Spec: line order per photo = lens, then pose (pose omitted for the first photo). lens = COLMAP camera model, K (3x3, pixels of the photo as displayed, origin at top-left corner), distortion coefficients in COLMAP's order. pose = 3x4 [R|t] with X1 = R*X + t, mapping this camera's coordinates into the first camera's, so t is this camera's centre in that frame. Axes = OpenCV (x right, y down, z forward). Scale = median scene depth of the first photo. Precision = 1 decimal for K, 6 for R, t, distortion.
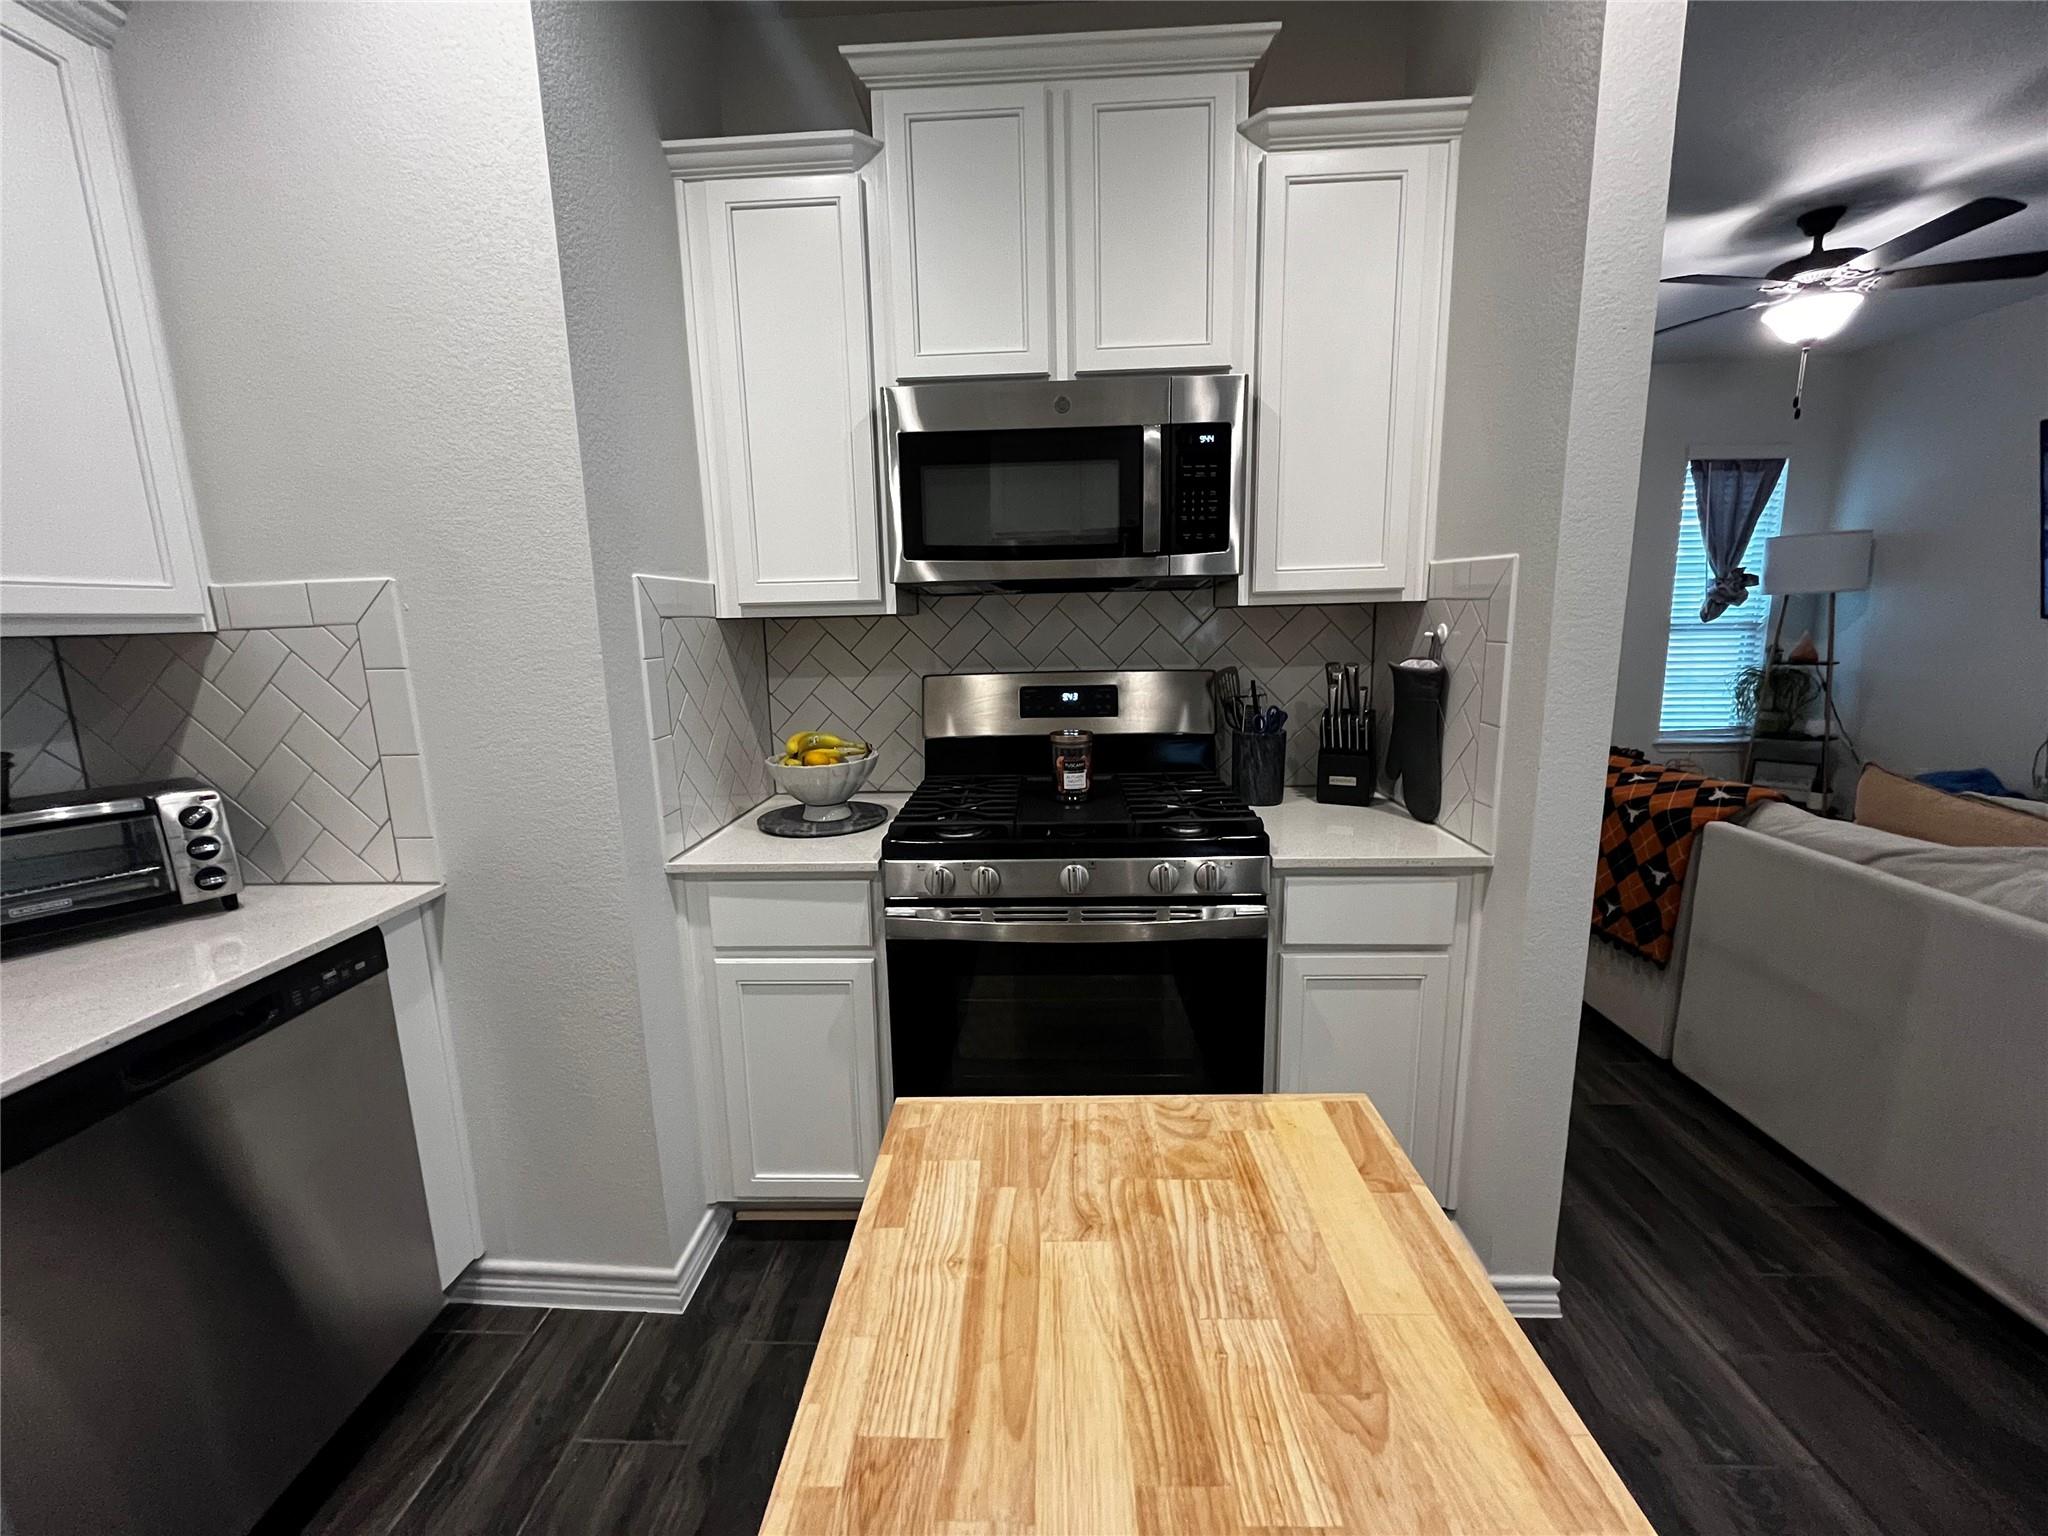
lens RADIAL K [[827.4, 0, 1024.0], [0, 827.4, 768.0], [0, 0, 1]] dist [-0.002424, 0.000080]
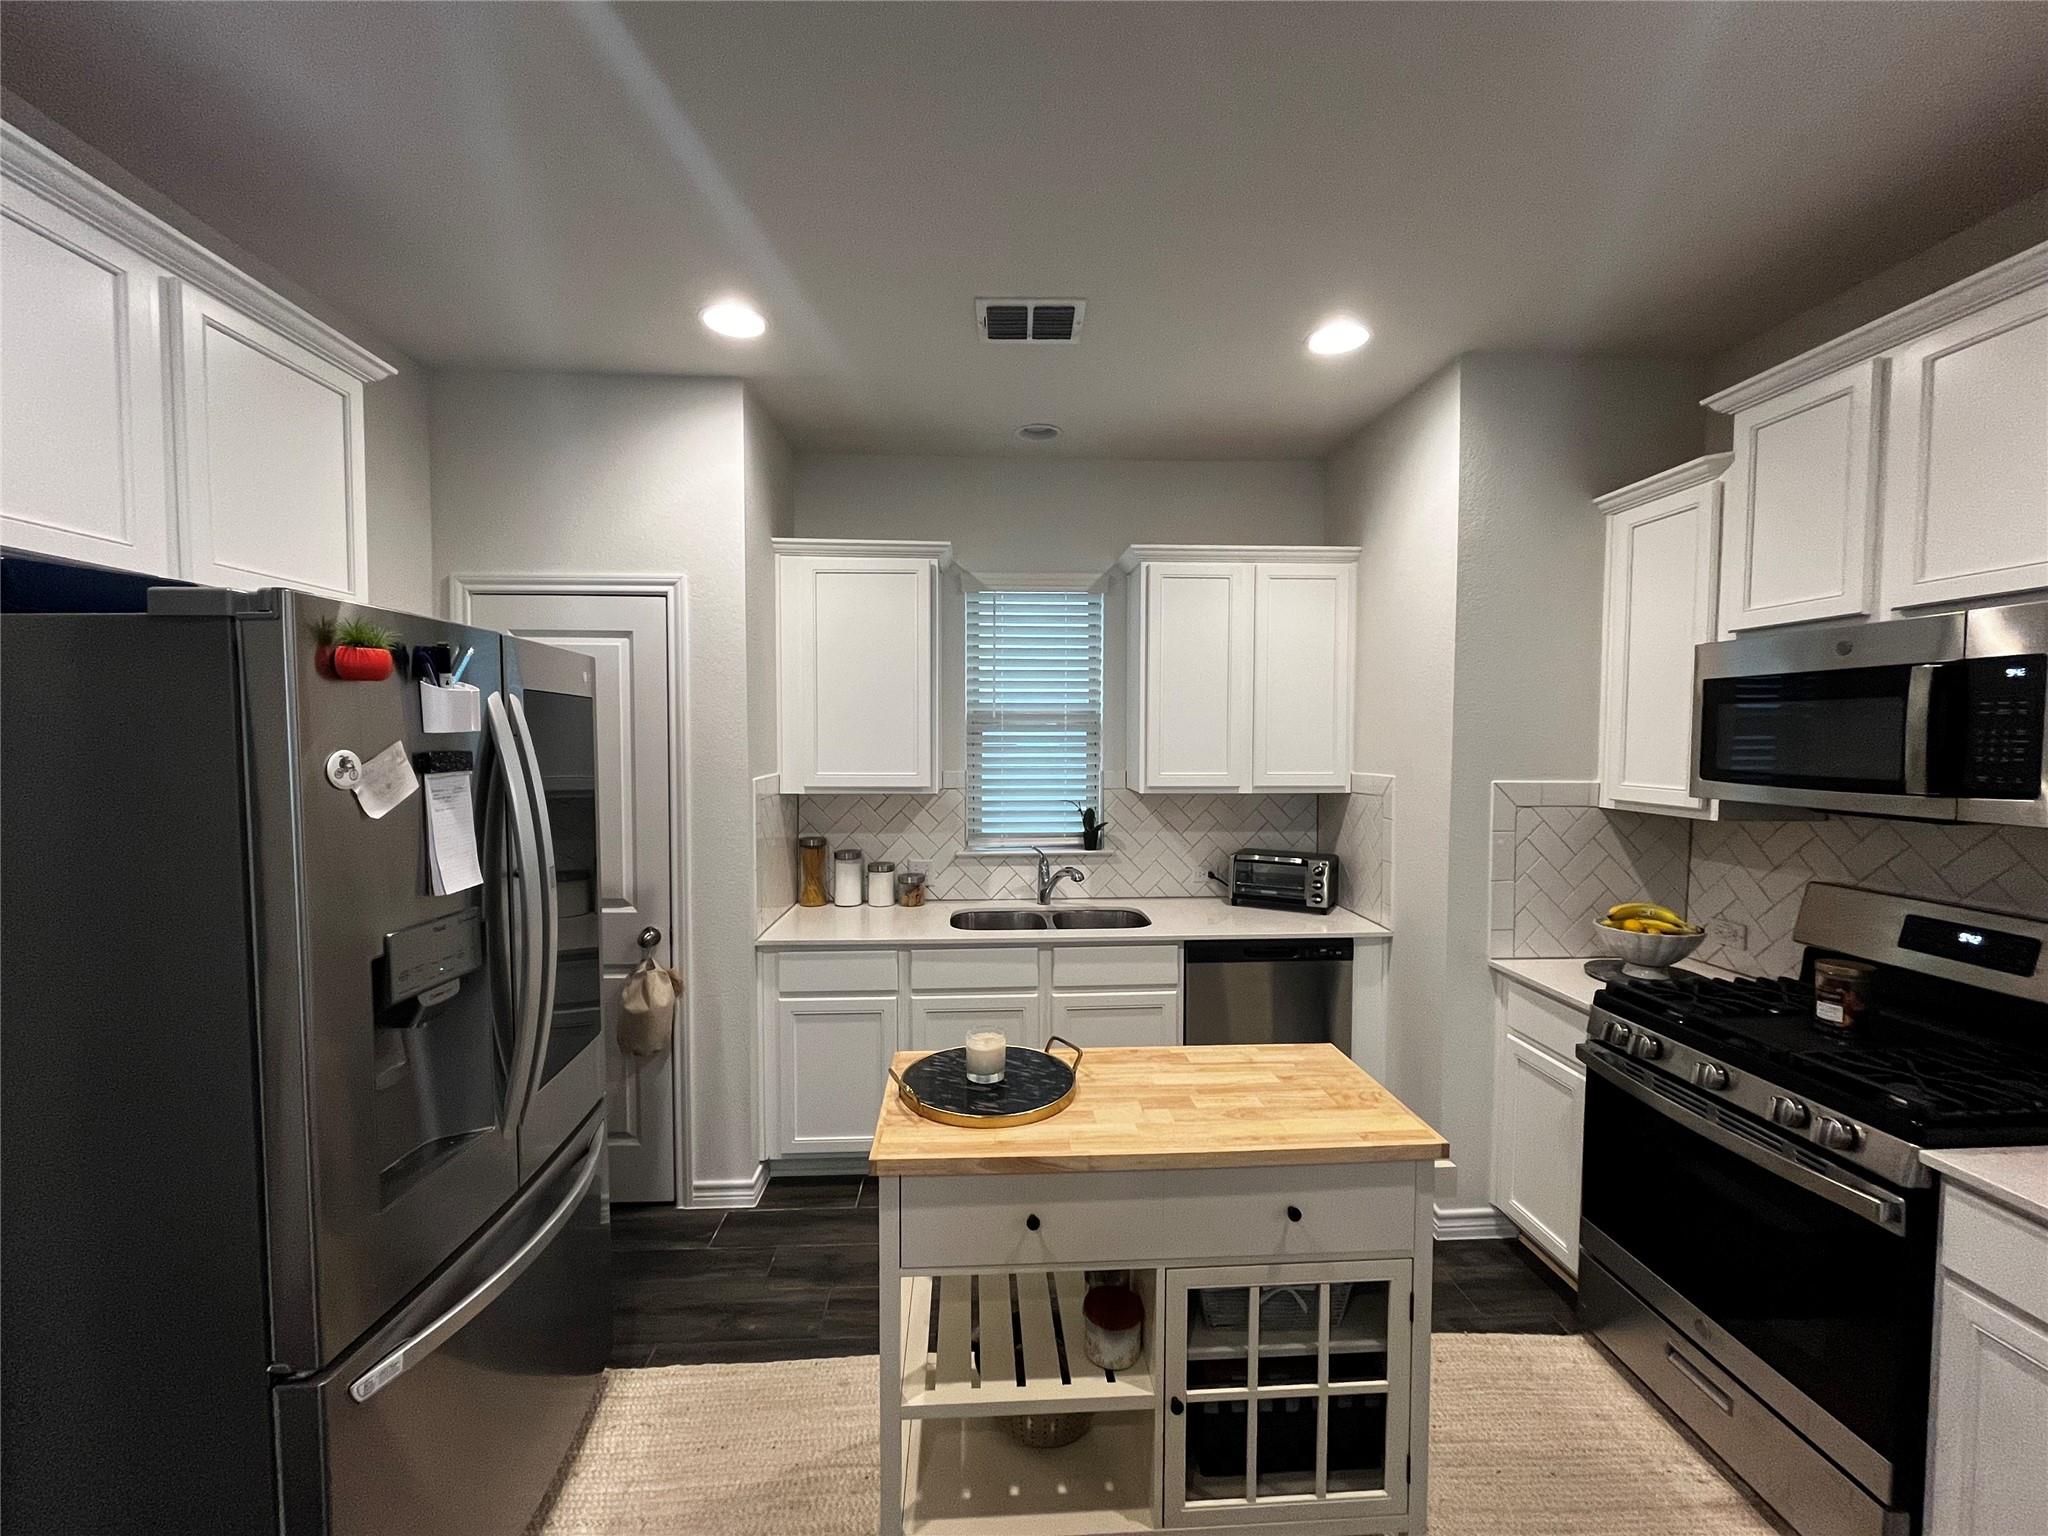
lens RADIAL K [[827.4, 0, 1024.0], [0, 827.4, 768.0], [0, 0, 1]] dist [-0.002424, 0.000080]
pose [[0.093647, 0.063162, -0.993600, 1.010818], [-0.187063, 0.981328, 0.044751, -0.144771], [0.977874, 0.181675, 0.103714, -0.096762]]
